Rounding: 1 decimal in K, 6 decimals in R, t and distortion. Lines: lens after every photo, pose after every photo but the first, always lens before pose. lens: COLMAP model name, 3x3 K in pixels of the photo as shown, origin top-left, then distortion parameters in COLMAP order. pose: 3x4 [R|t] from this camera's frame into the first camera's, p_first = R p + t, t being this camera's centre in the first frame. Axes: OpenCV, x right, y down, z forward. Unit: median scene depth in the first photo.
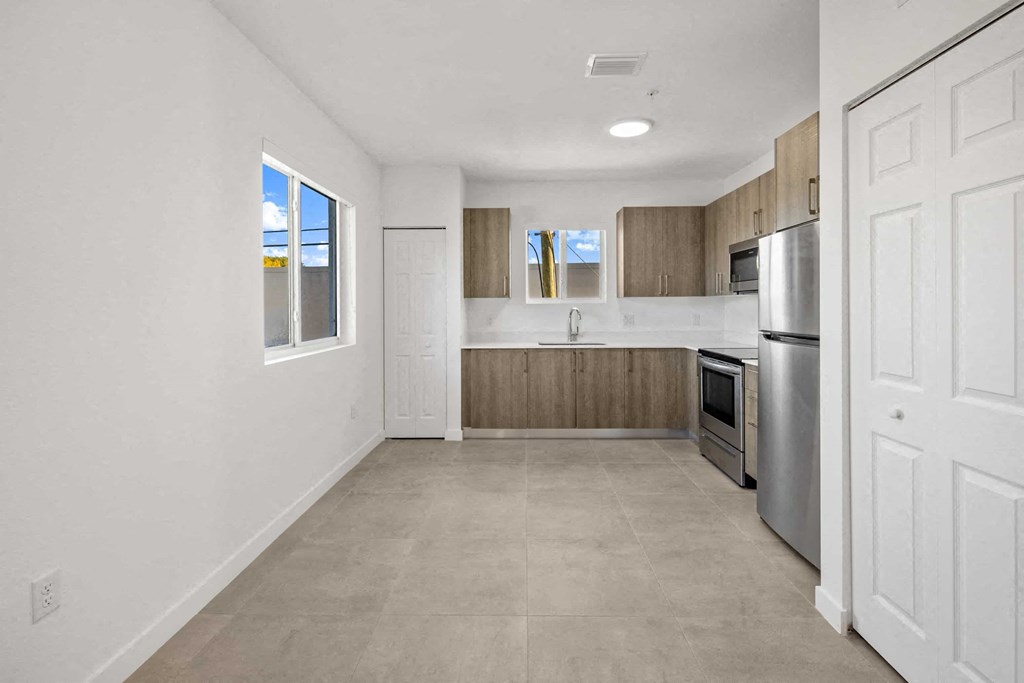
lens RADIAL K [[455.6, 0, 510.7], [0, 455.6, 308.6], [0, 0, 1]] dist [-0.003963, -0.000577]
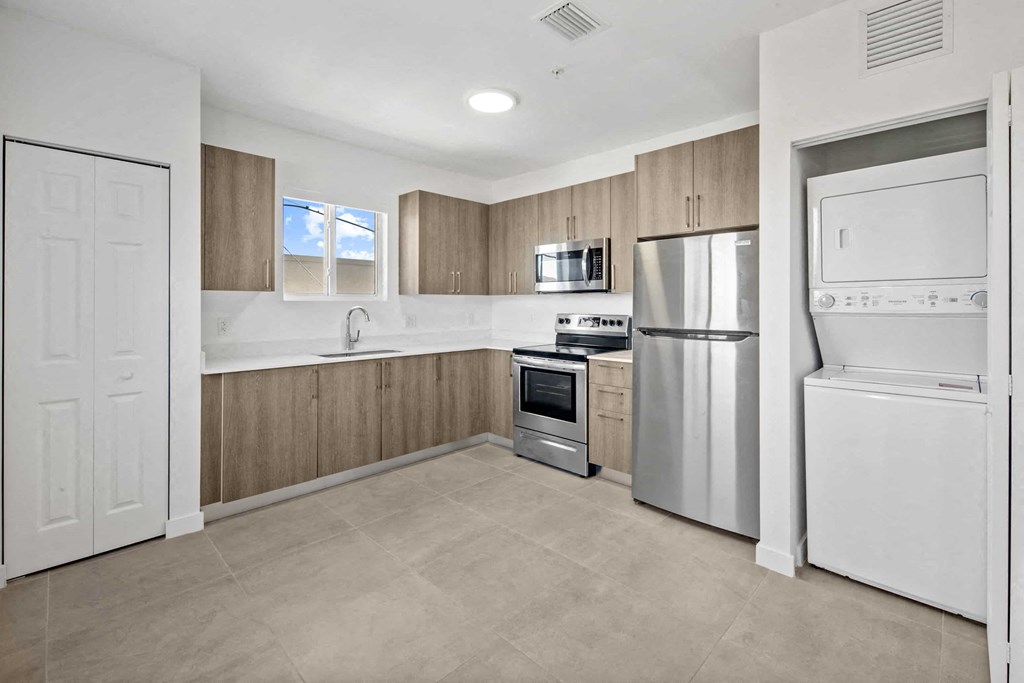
lens RADIAL K [[455.6, 0, 520.3], [0, 455.6, 302.1], [0, 0, 1]] dist [-0.003963, -0.000577]
pose [[0.672489, 0.009784, 0.740042, -0.269596], [-0.000347, 0.999917, -0.012905, 0.000488], [-0.740107, 0.008421, 0.672437, 0.290356]]
